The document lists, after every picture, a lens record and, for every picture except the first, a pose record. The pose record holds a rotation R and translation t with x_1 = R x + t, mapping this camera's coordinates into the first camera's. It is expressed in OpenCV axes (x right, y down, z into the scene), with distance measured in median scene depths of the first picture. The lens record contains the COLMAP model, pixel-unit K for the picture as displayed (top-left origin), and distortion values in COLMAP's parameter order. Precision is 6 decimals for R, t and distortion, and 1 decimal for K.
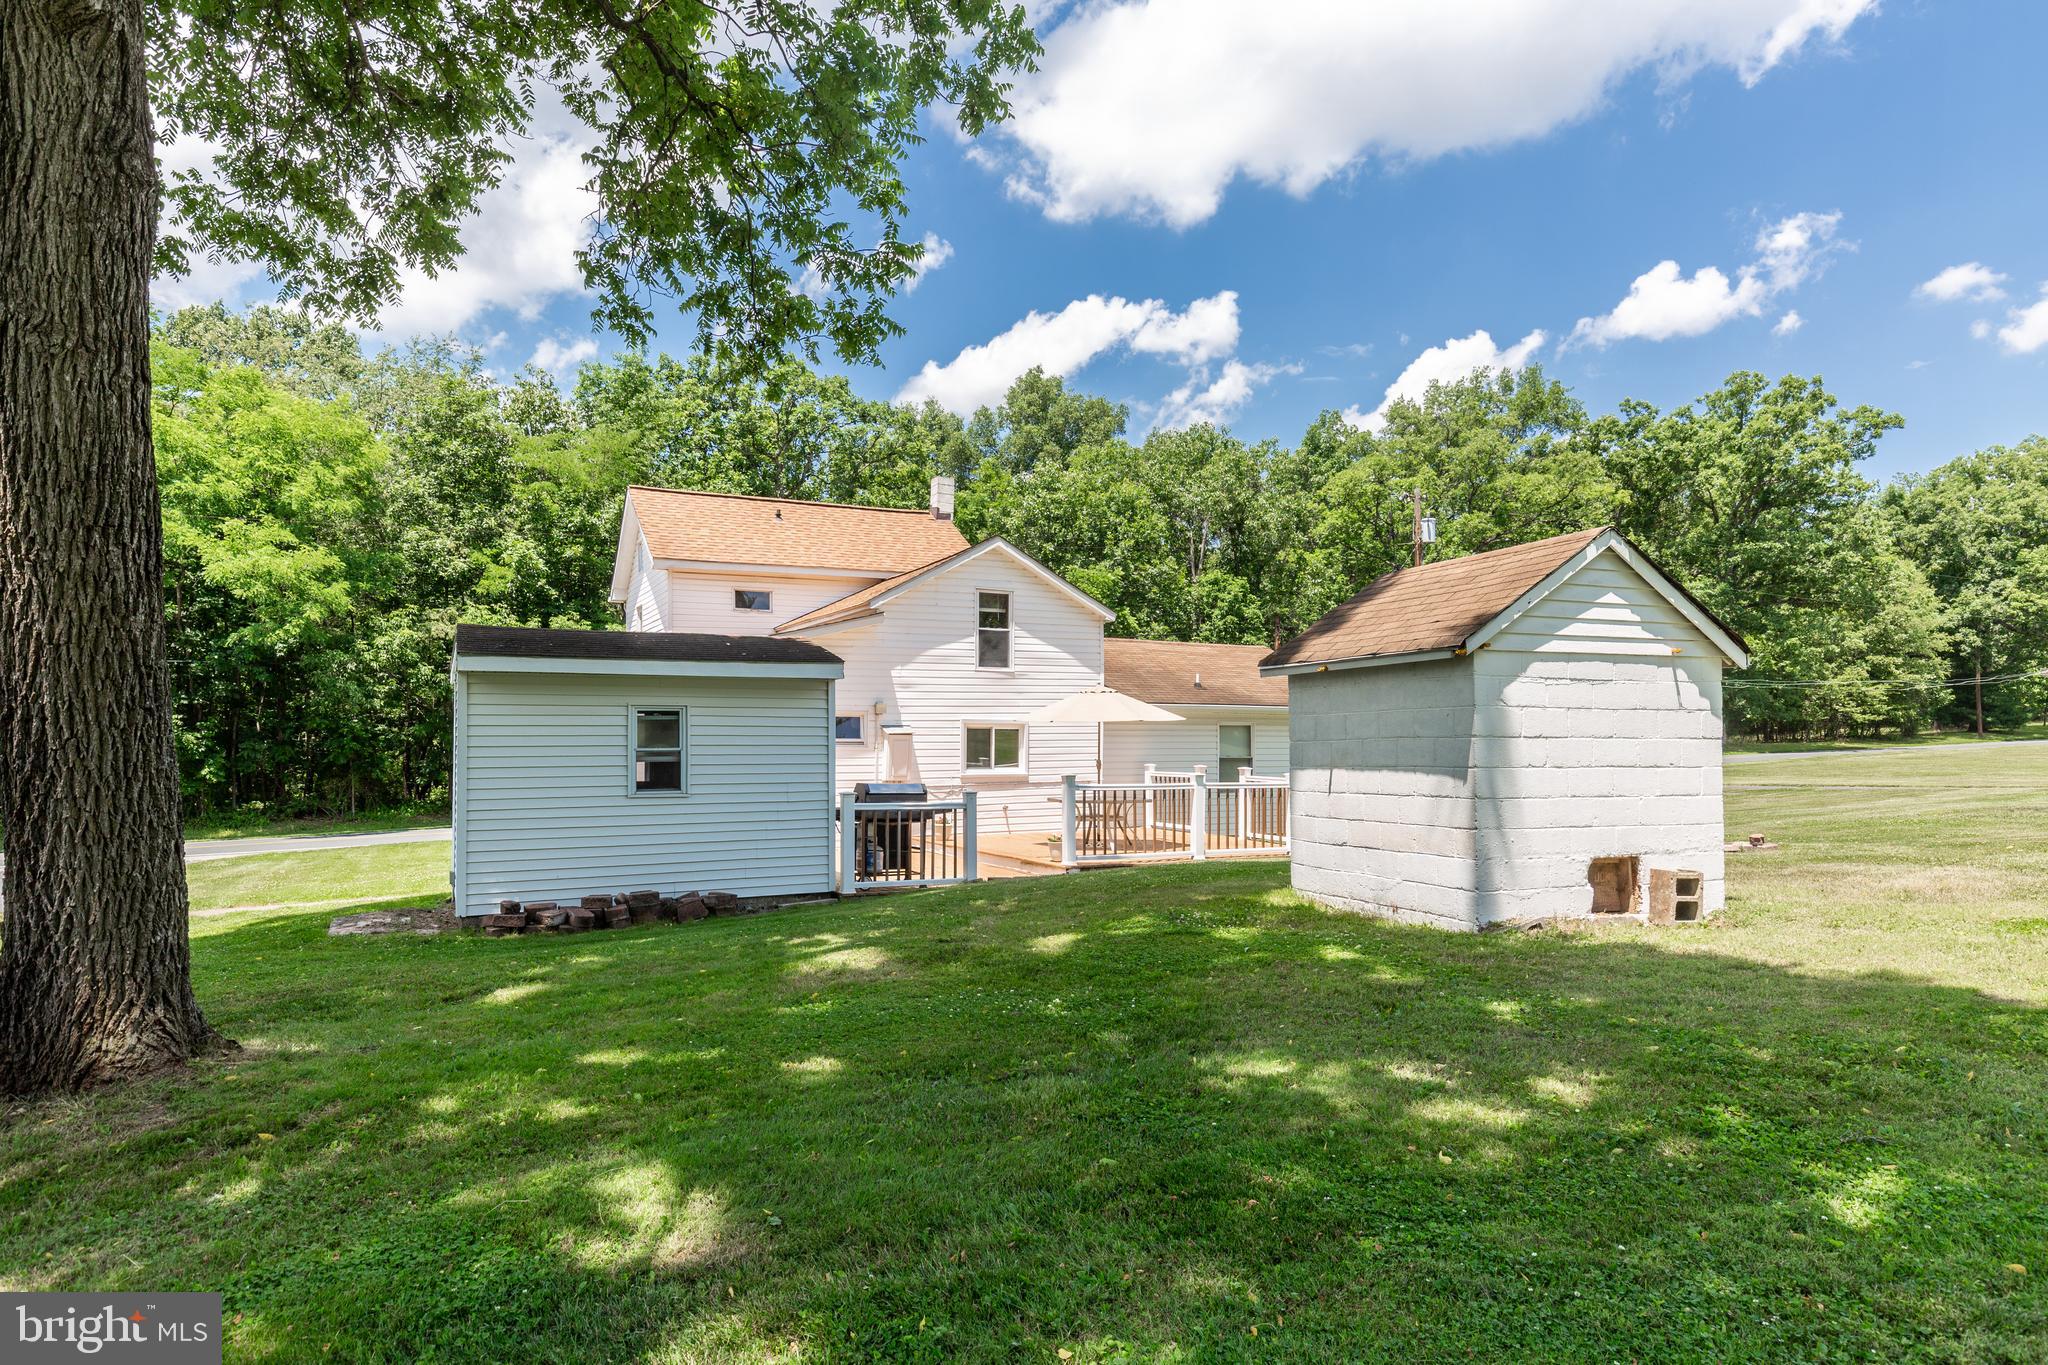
lens RADIAL K [[1188.7, 0, 1027.6], [0, 1188.7, 709.2], [0, 0, 1]] dist [-0.000582, 0.001172]
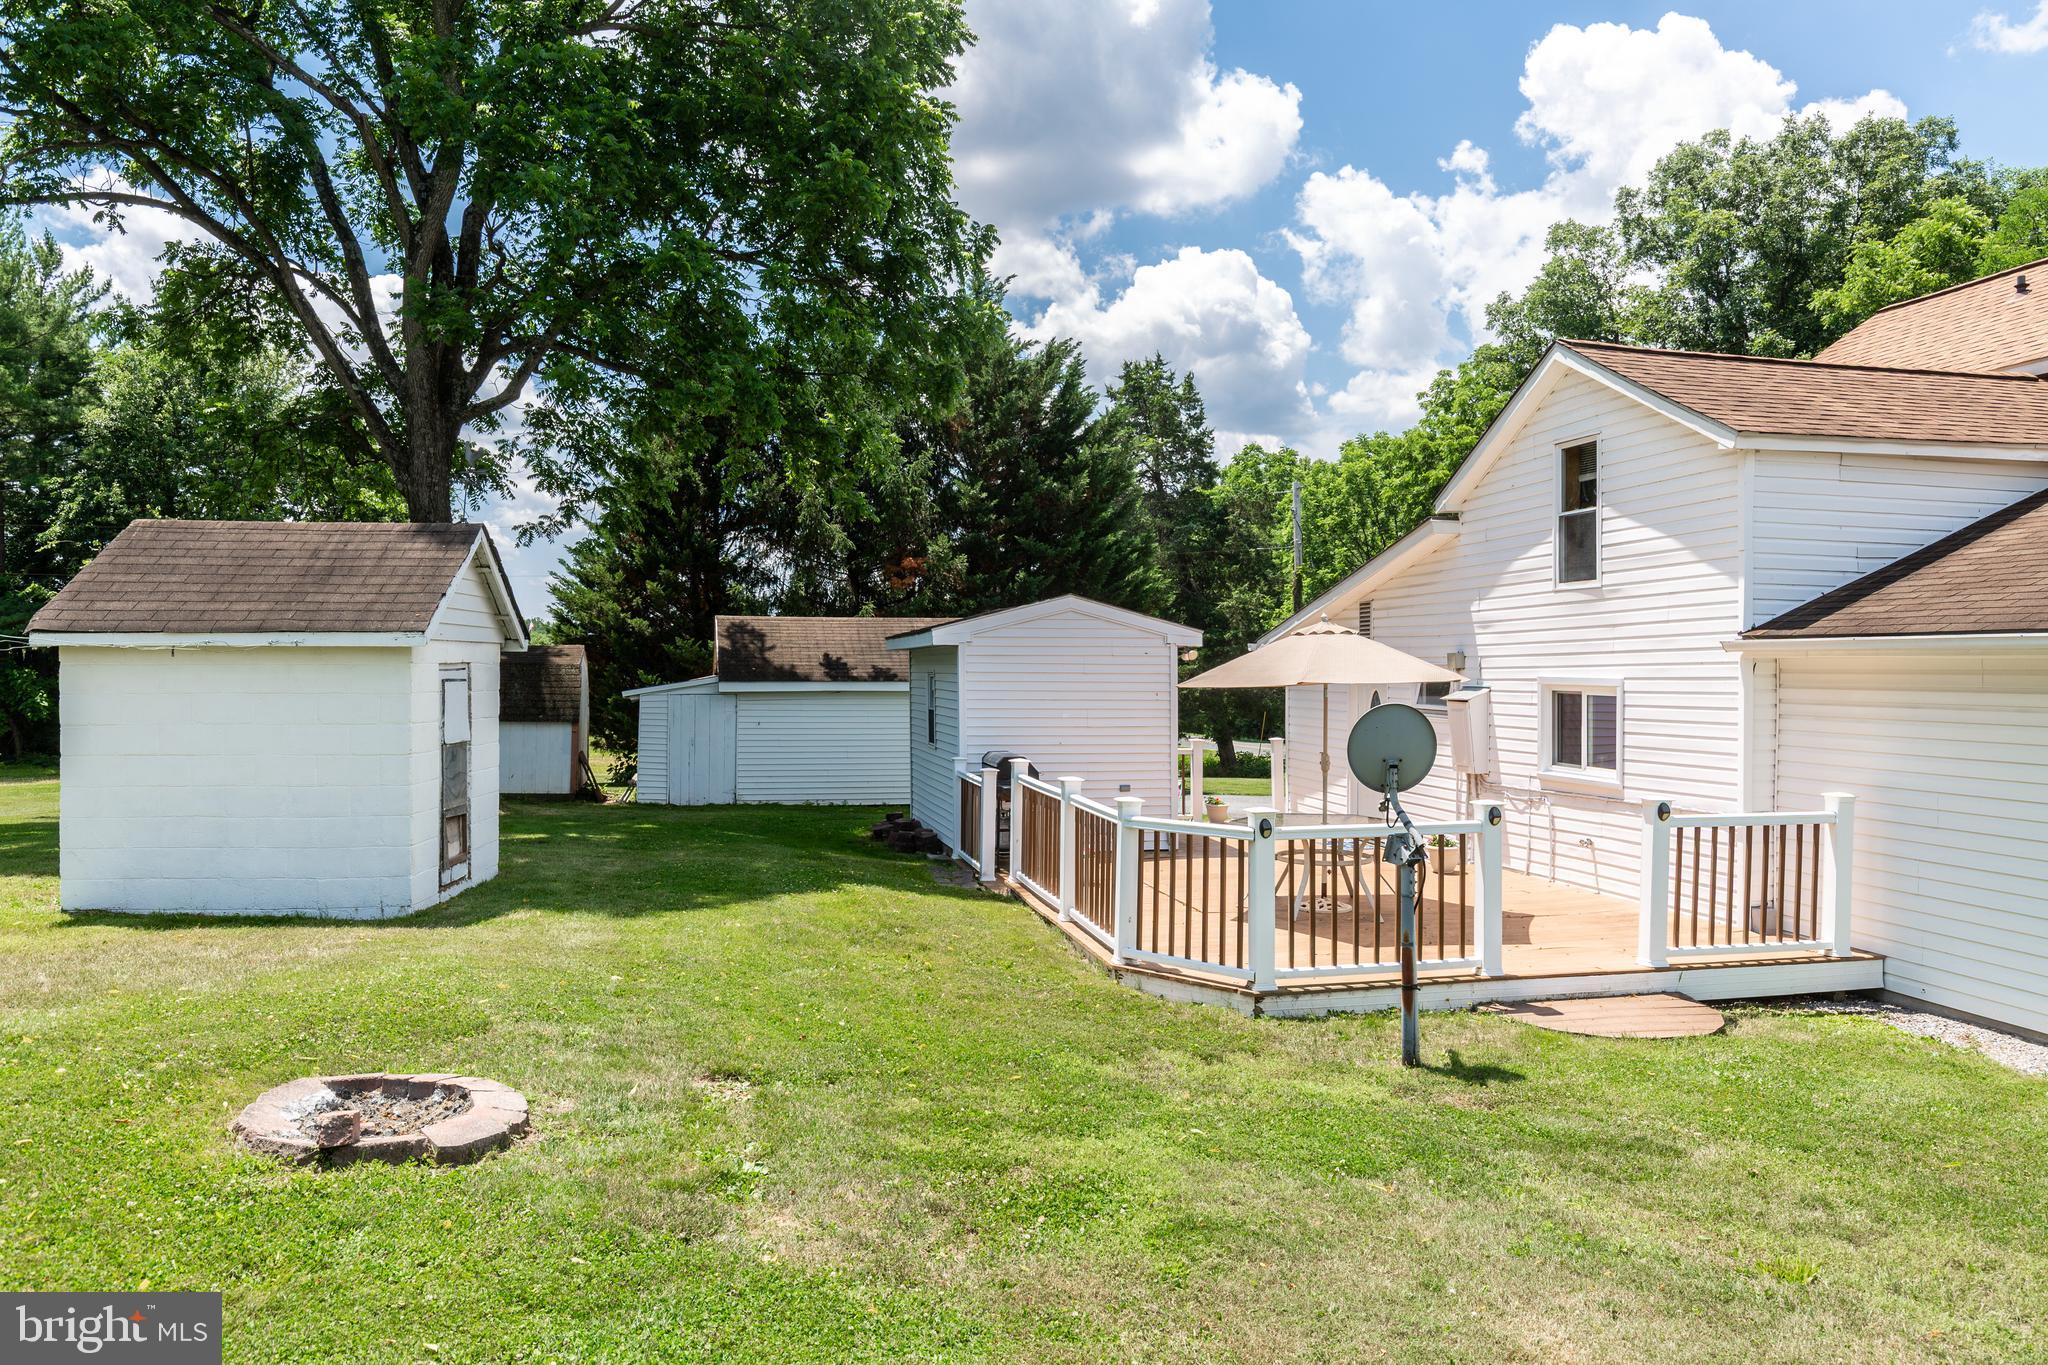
lens RADIAL K [[1405.0, 0, 1015.5], [0, 1405.0, 673.5], [0, 0, 1]] dist [-0.002317, -0.000851]
pose [[-0.257219, 0.008680, -0.966314, 0.345530], [0.025144, 0.999681, 0.002286, -0.000815], [0.966026, -0.023709, -0.257355, 0.480290]]
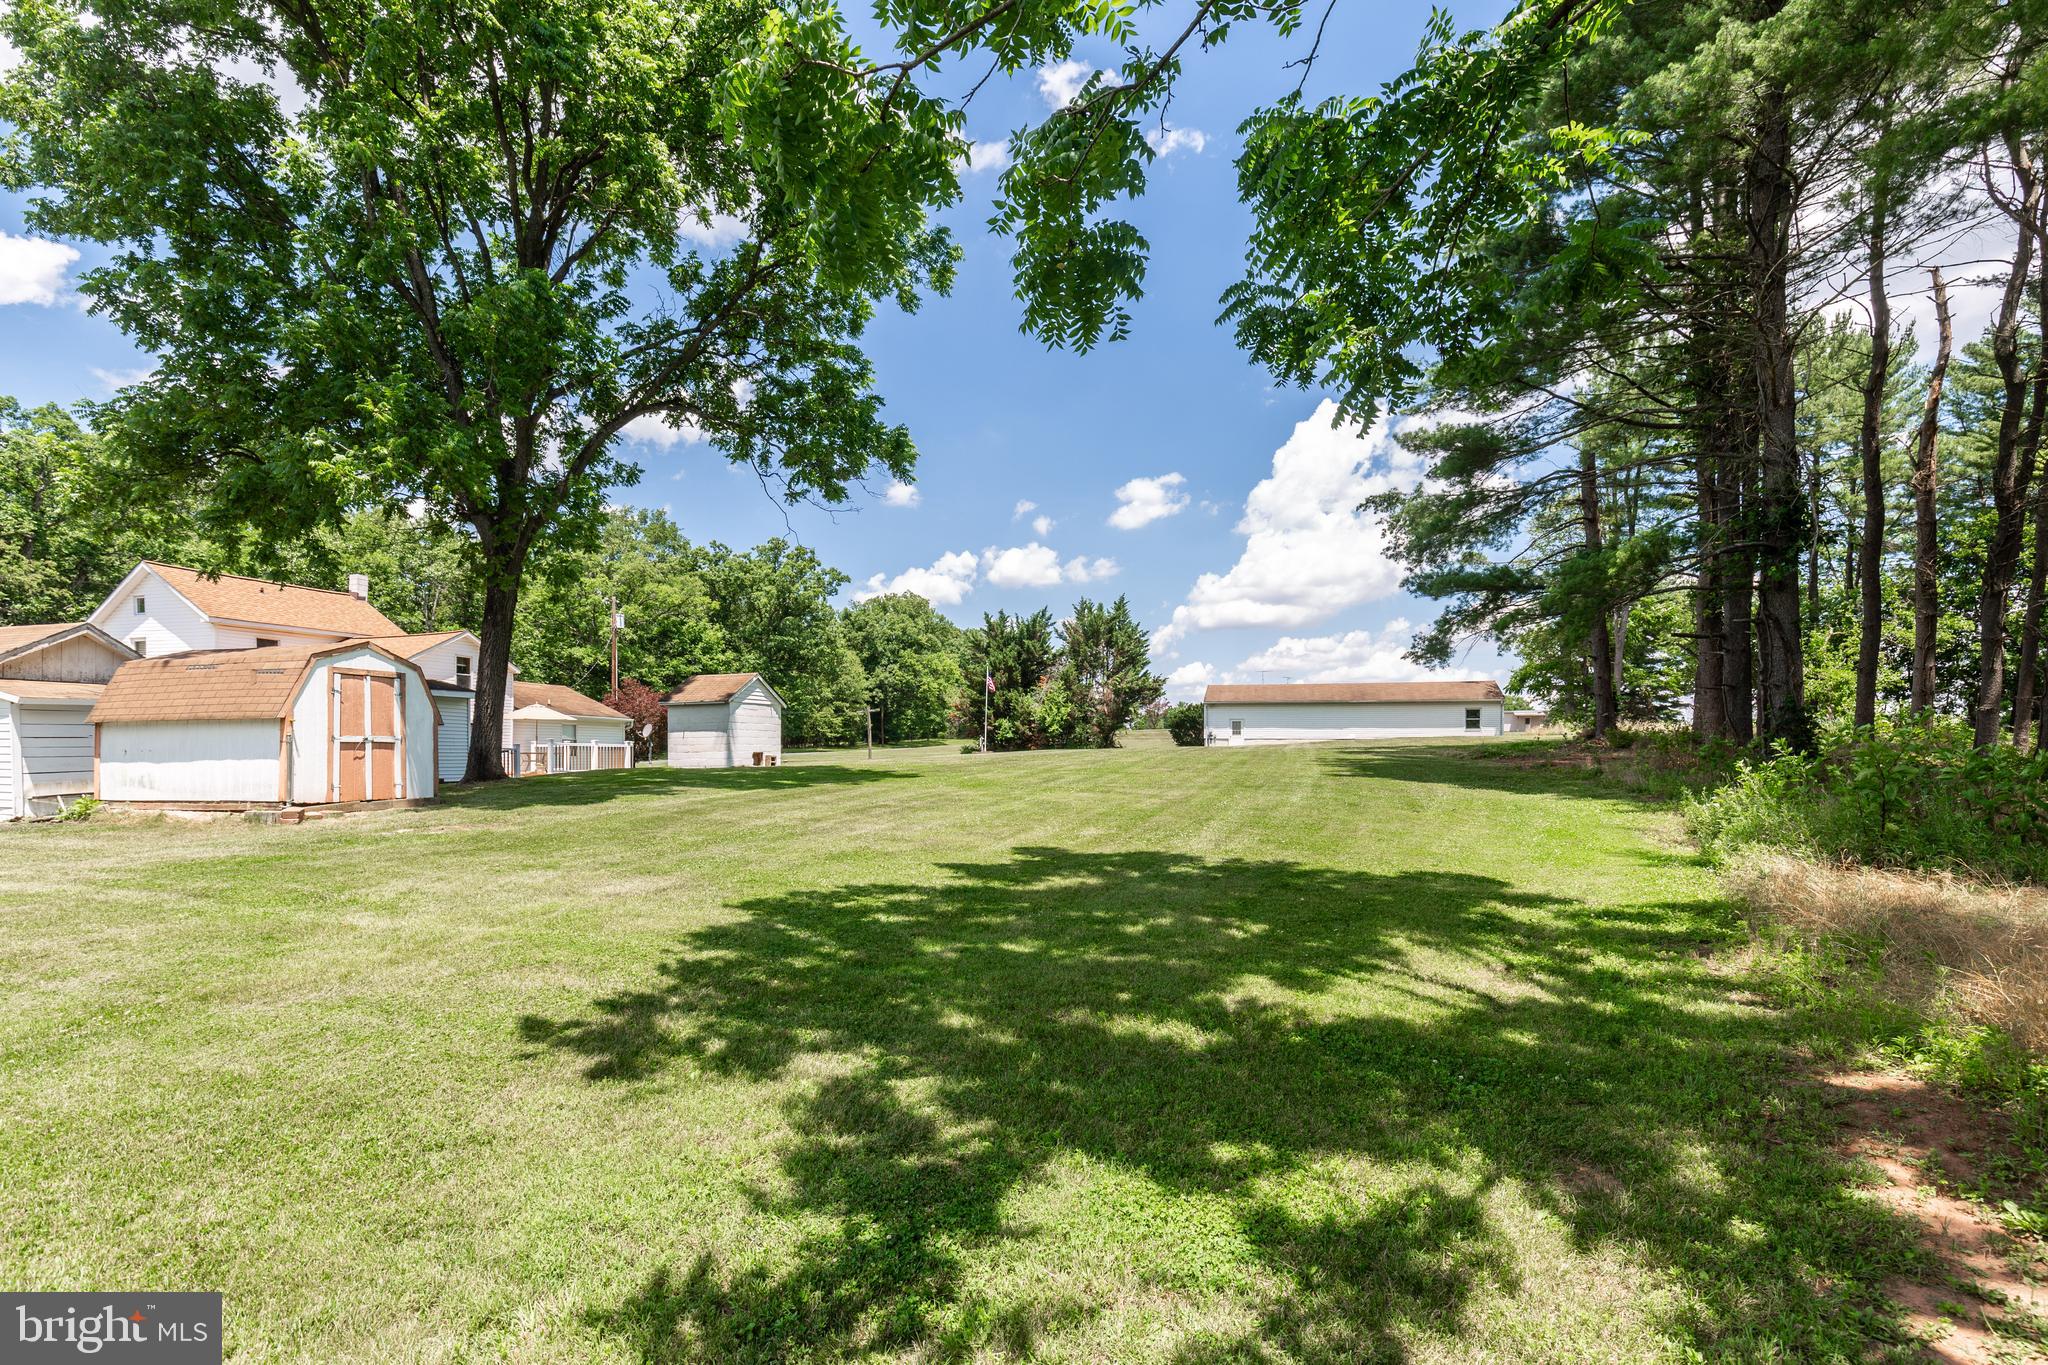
lens RADIAL K [[966.2, 0, 1028.2], [0, 966.2, 751.3], [0, 0, 1]] dist [0.001298, 0.000010]
pose [[0.692917, 0.004320, 0.721004, -0.294783], [-0.019049, 0.999743, 0.012316, 0.014511], [-0.720765, -0.022269, 0.692821, -0.463167]]
